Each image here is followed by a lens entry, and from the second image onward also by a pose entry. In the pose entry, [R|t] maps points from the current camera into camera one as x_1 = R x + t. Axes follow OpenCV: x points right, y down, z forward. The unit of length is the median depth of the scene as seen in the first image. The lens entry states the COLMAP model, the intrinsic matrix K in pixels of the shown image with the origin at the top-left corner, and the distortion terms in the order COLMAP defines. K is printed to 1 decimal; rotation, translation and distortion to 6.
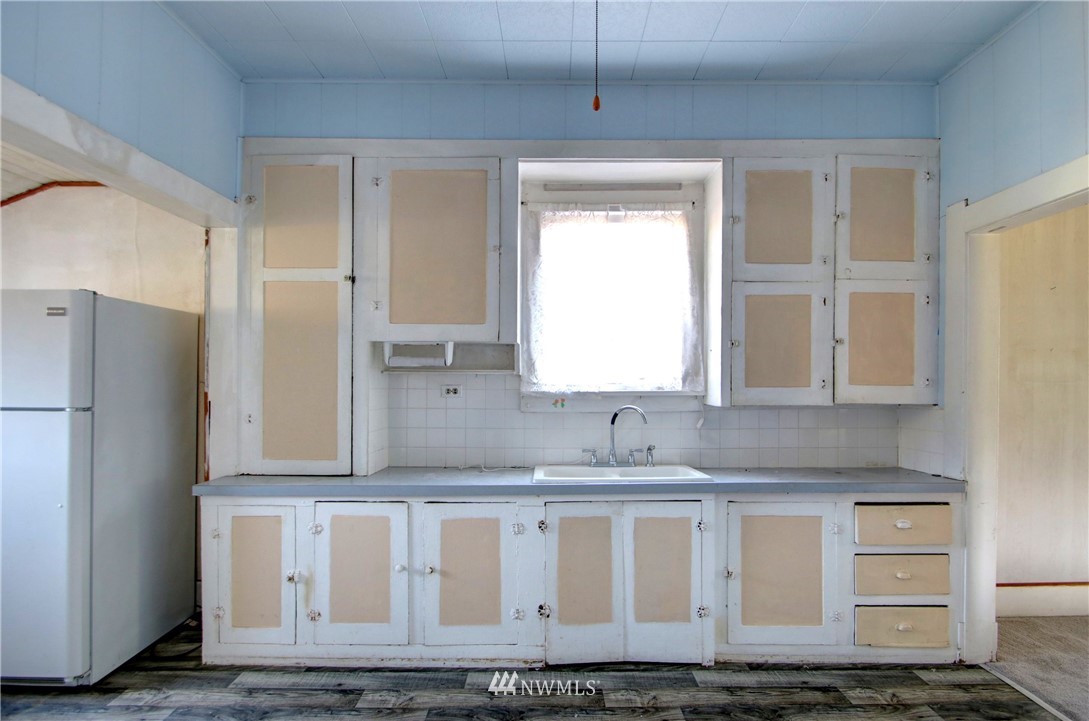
lens RADIAL K [[529.5, 0, 553.8], [0, 529.5, 367.8], [0, 0, 1]] dist [-0.002778, -0.007473]
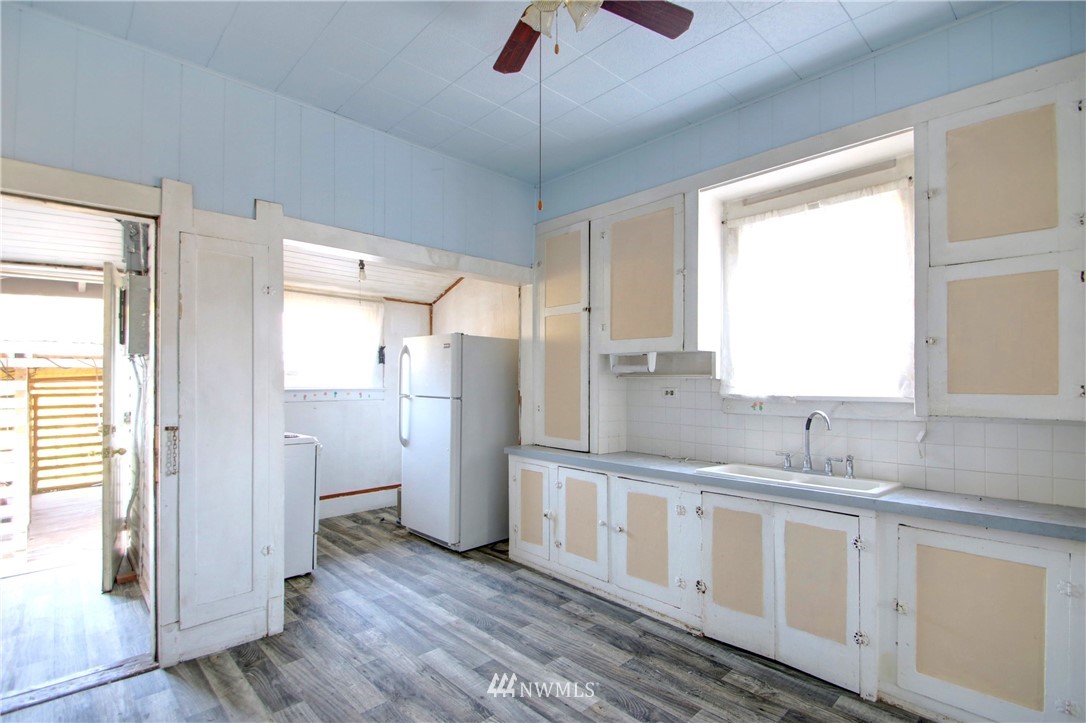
lens RADIAL K [[515.5, 0, 542.1], [0, 515.5, 366.9], [0, 0, 1]] dist [-0.016678, -0.003645]
pose [[0.679797, -0.019025, -0.733153, 0.523134], [0.014085, 0.999818, -0.012885, -0.003448], [0.733265, -0.001567, 0.679941, -0.001094]]
